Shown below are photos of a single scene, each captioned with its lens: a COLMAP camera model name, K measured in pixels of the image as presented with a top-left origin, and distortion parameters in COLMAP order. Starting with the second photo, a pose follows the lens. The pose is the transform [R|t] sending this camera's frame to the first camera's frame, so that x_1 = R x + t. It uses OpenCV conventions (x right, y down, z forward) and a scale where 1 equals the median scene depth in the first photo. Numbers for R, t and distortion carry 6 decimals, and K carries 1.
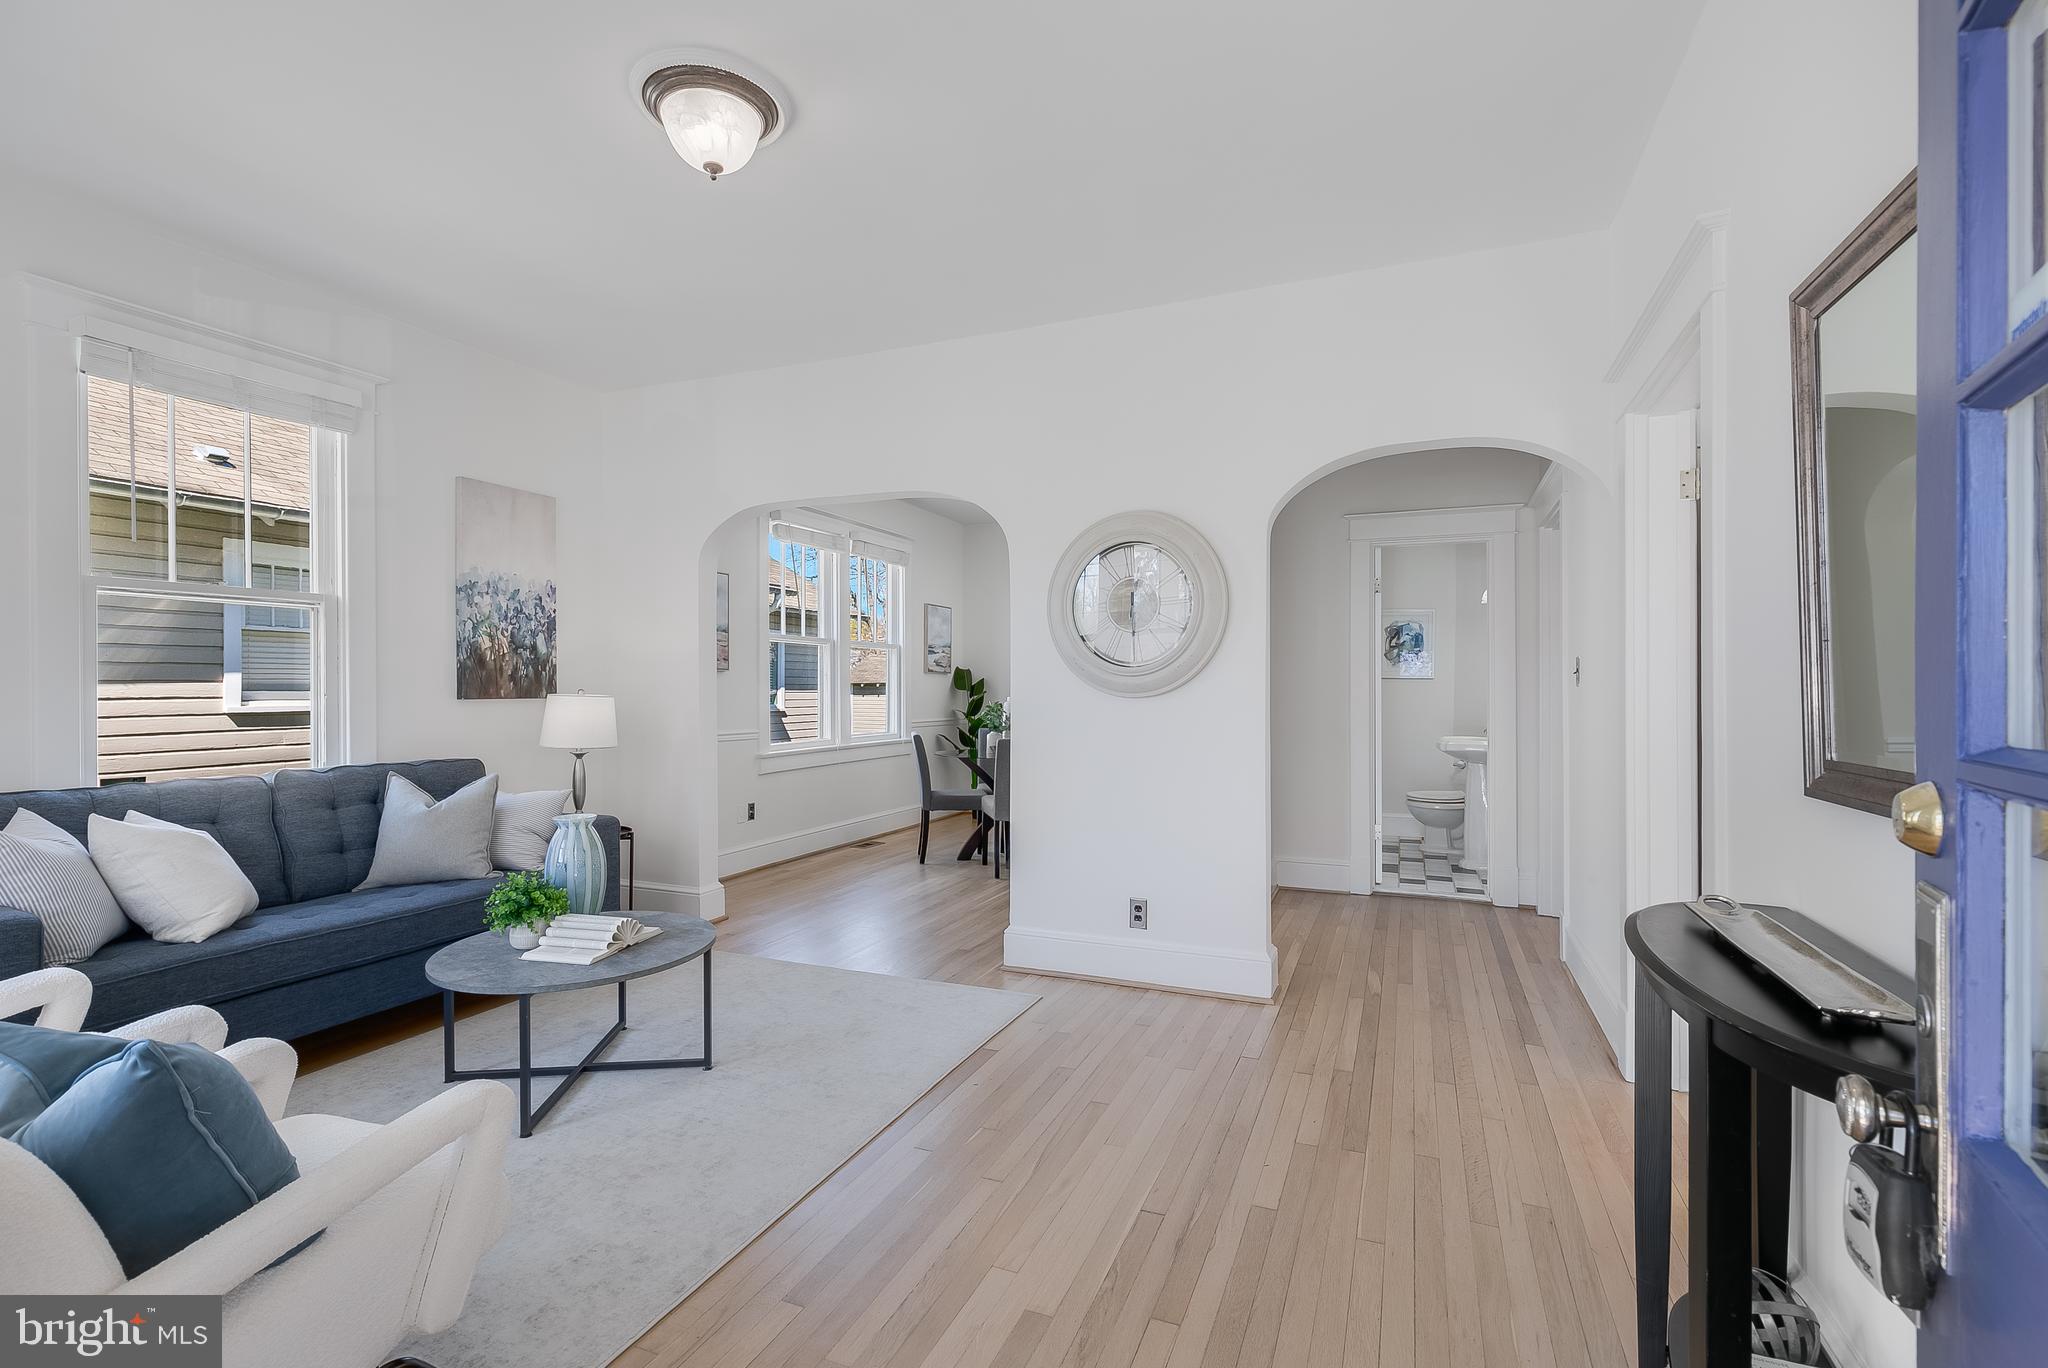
lens RADIAL K [[918.0, 0, 1016.1], [0, 918.0, 690.6], [0, 0, 1]] dist [0.006975, -0.001313]
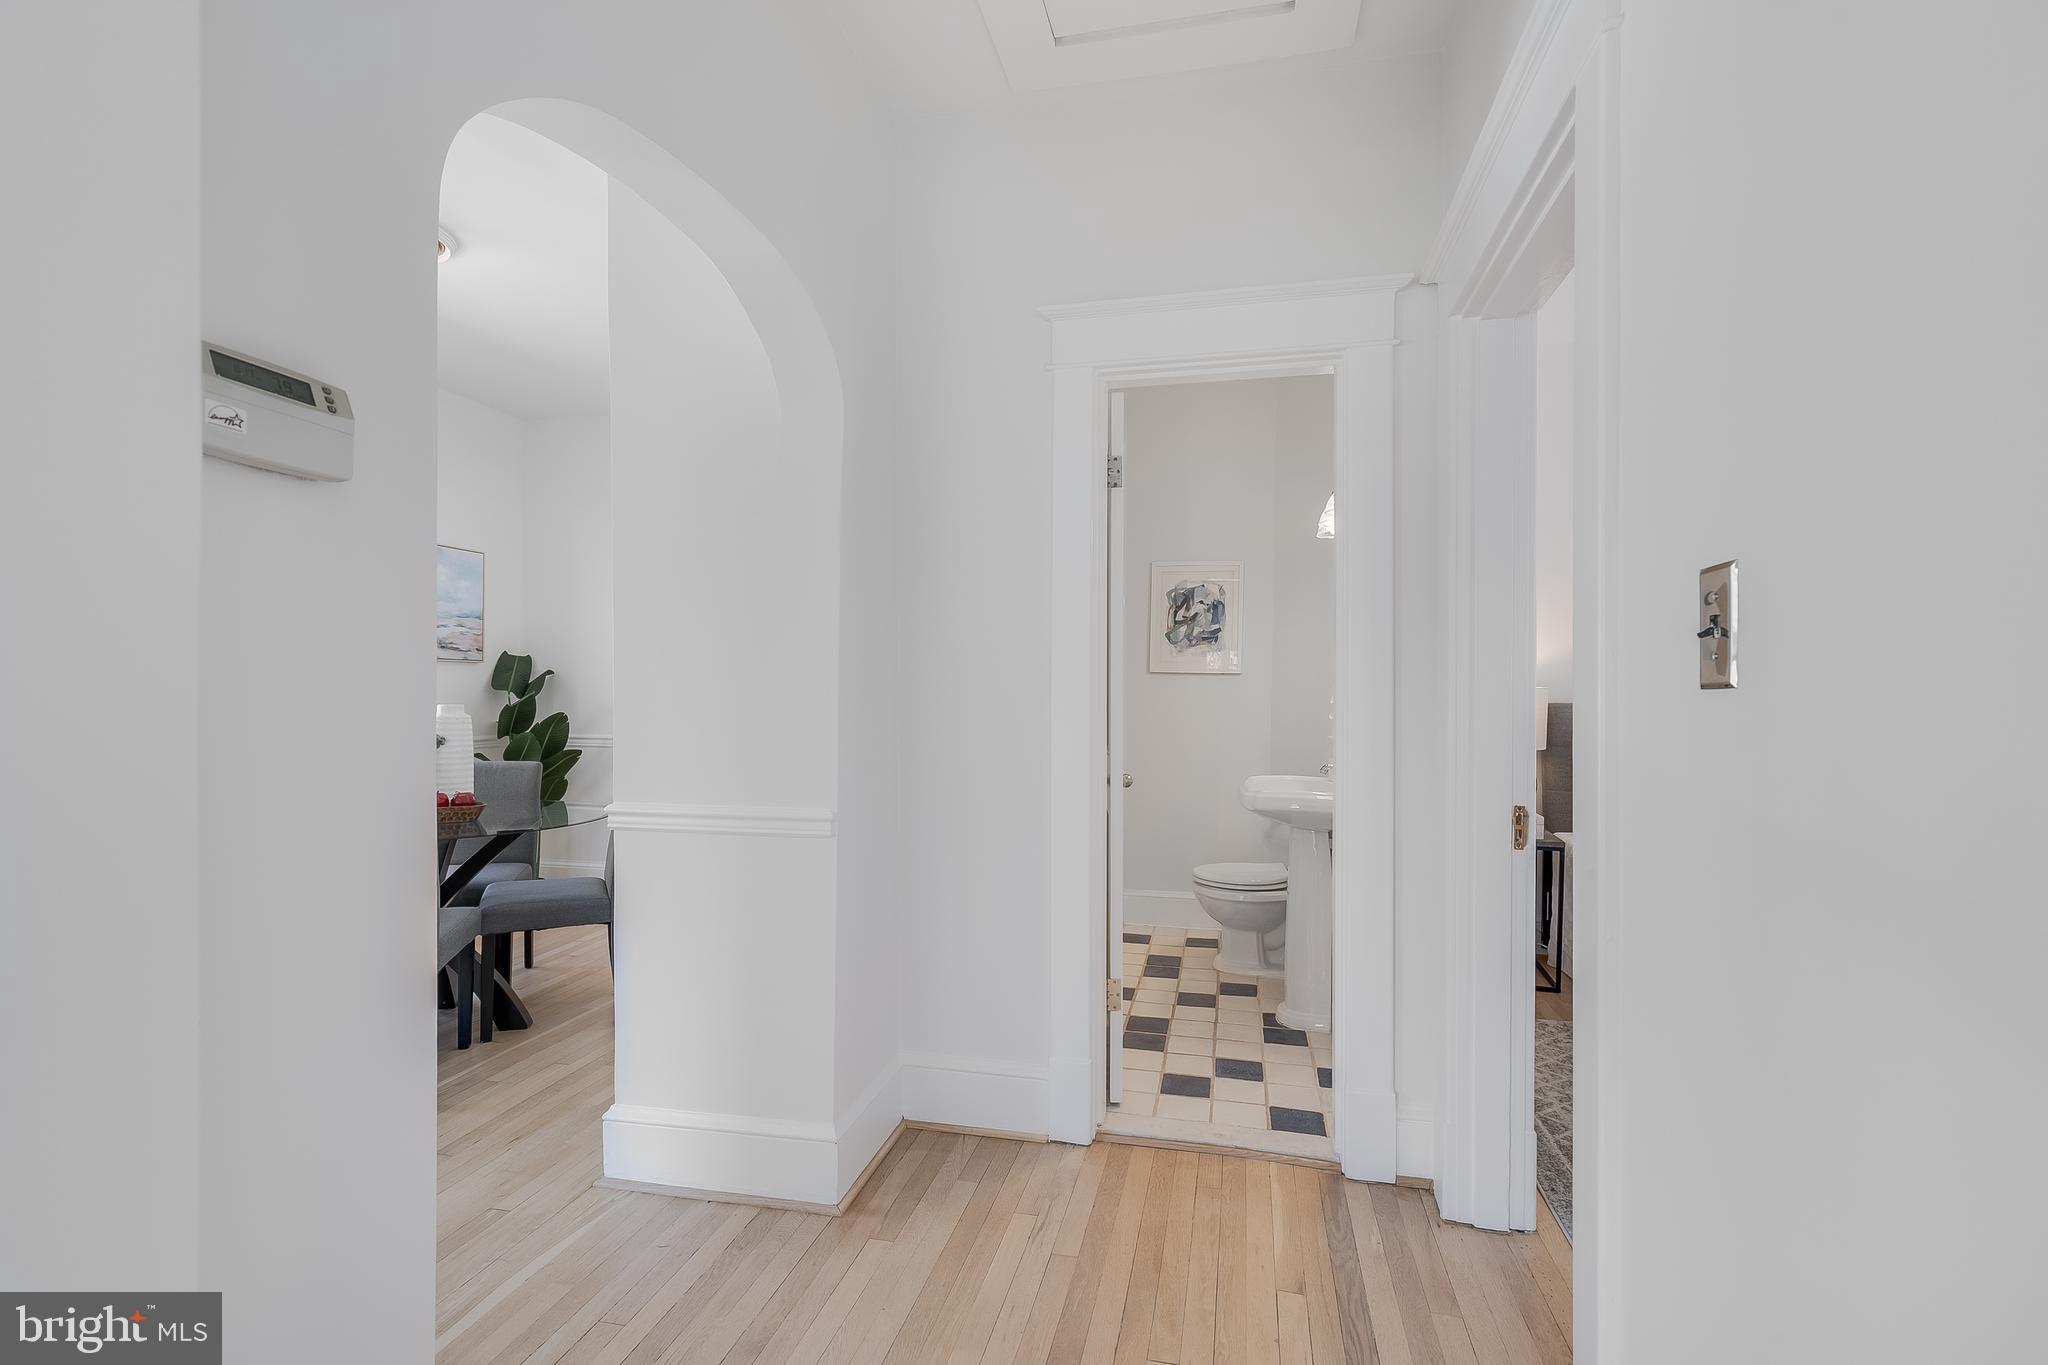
lens RADIAL K [[918.0, 0, 1016.1], [0, 918.0, 689.1], [0, 0, 1]] dist [0.006975, -0.001313]
pose [[0.986673, 0.005415, 0.162624, 0.222941], [-0.005292, 0.999985, -0.001187, -0.001858], [-0.162628, 0.000310, 0.986687, 0.452748]]
